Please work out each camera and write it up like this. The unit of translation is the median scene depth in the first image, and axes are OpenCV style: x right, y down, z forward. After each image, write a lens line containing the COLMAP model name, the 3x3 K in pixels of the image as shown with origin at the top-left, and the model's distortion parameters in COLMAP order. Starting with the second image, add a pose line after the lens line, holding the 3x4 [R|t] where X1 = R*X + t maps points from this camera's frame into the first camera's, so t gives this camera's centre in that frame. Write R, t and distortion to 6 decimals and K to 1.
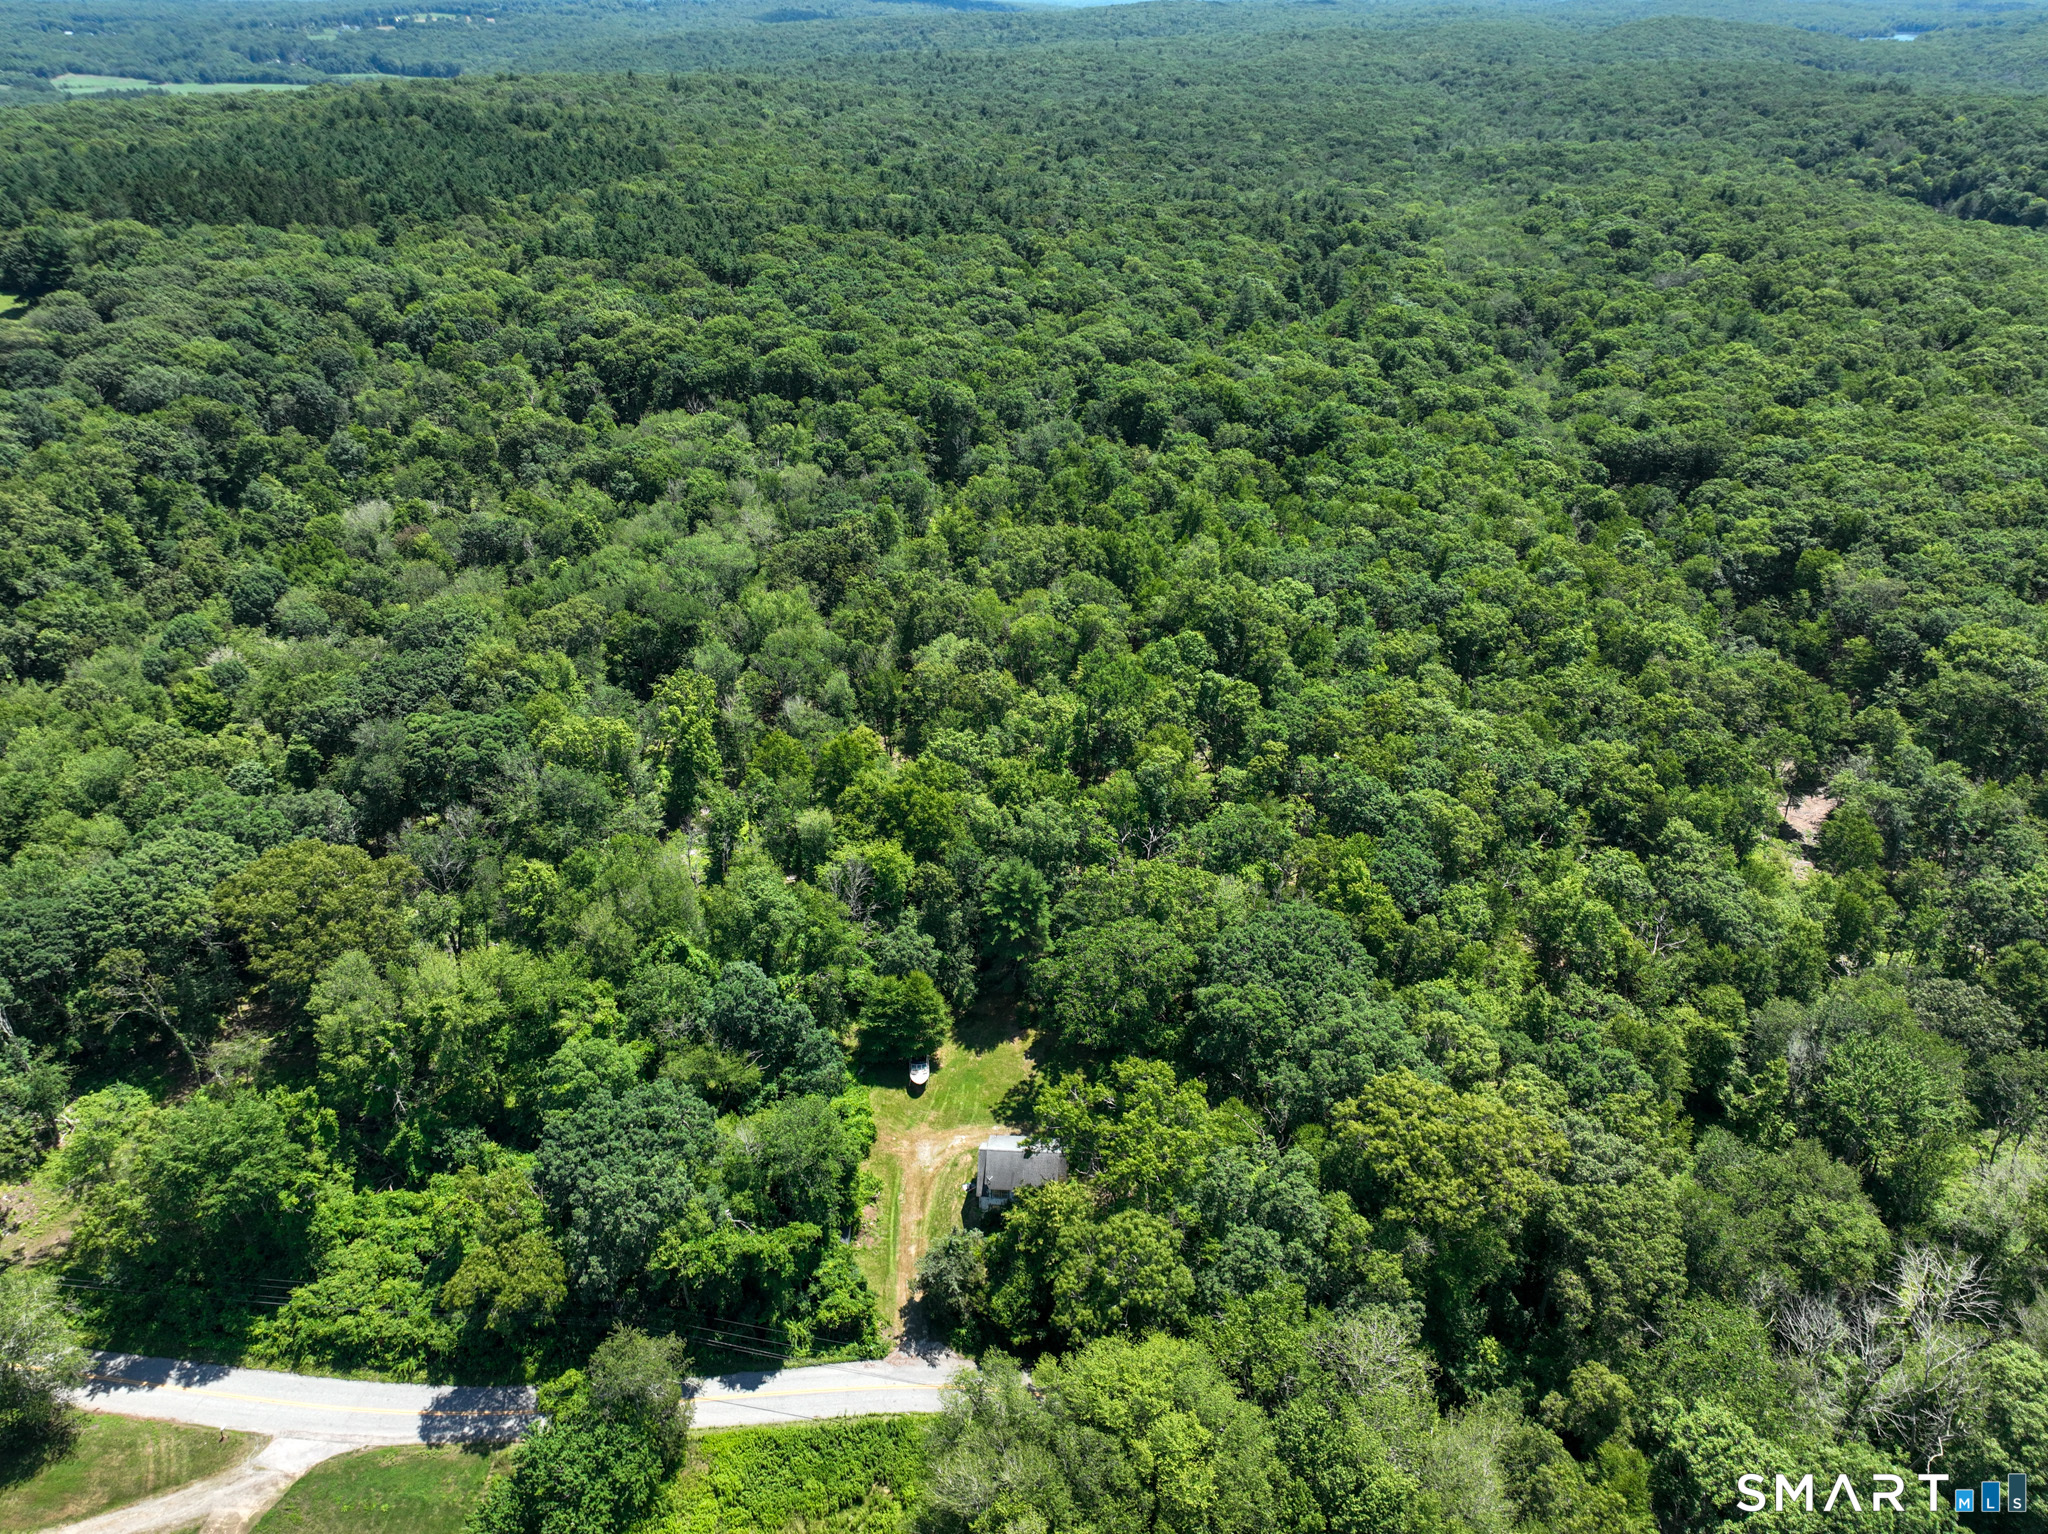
lens RADIAL K [[1425.1, 0, 1016.9], [0, 1425.1, 768.6], [0, 0, 1]] dist [-0.001440, 0.020731]
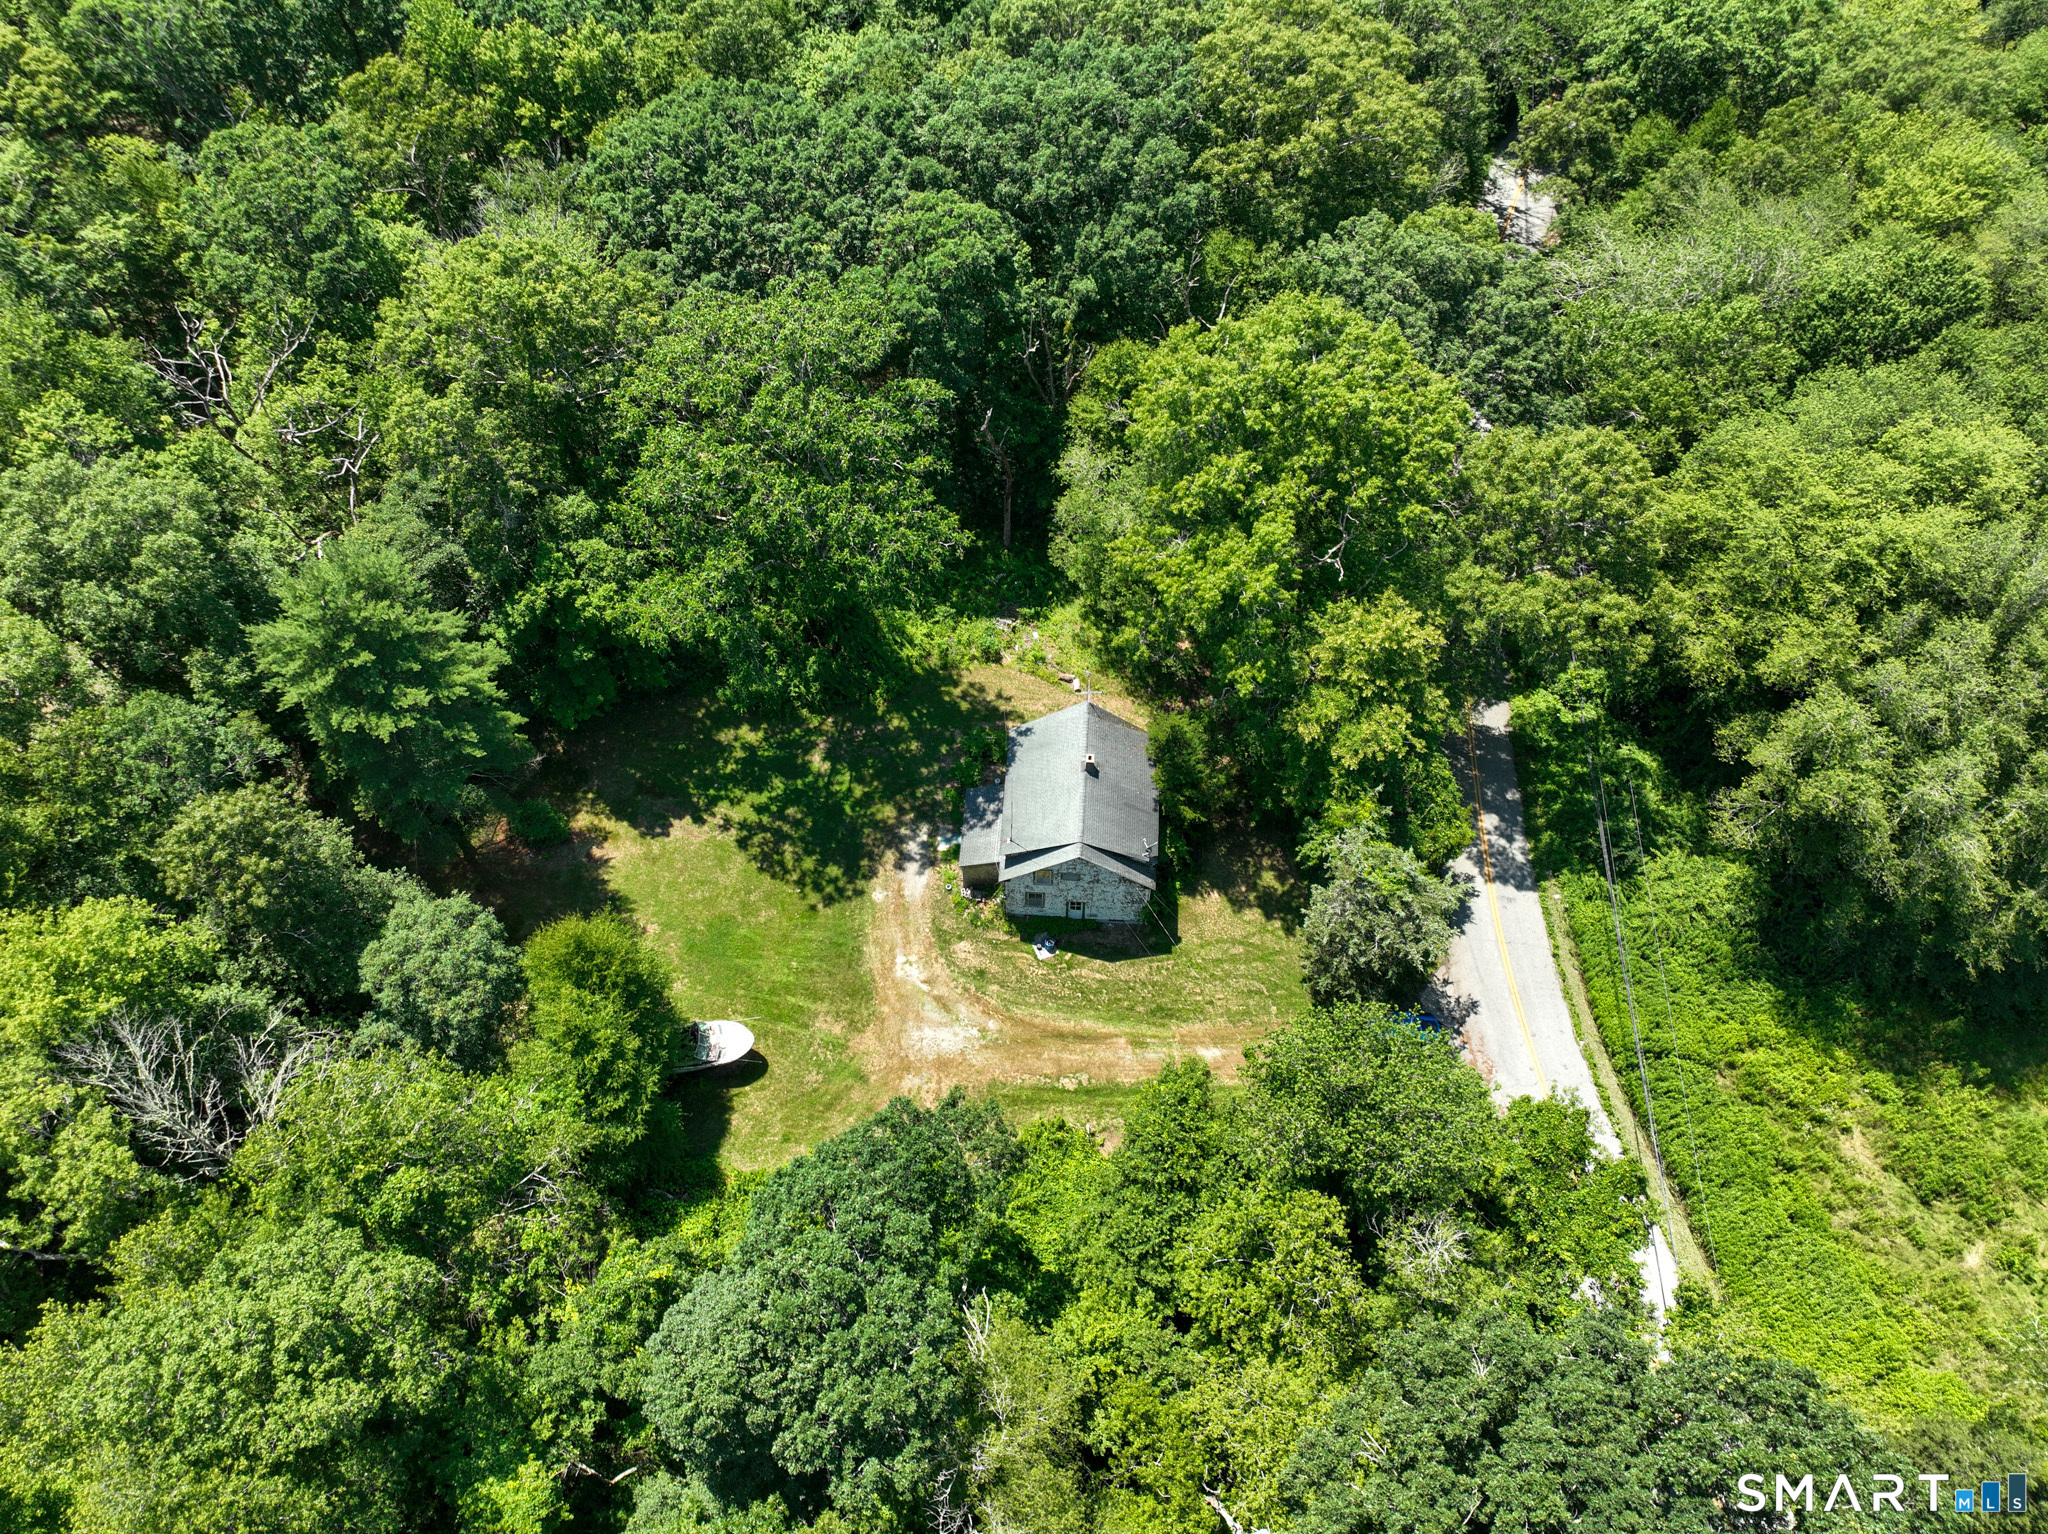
lens RADIAL K [[1425.1, 0, 1012.8], [0, 1425.1, 757.1], [0, 0, 1]] dist [-0.001440, 0.020731]
pose [[0.002274, -0.828355, 0.560199, -0.222423], [0.487704, 0.489979, 0.722541, -0.077403], [-0.873006, 0.271568, 0.405106, 0.717181]]
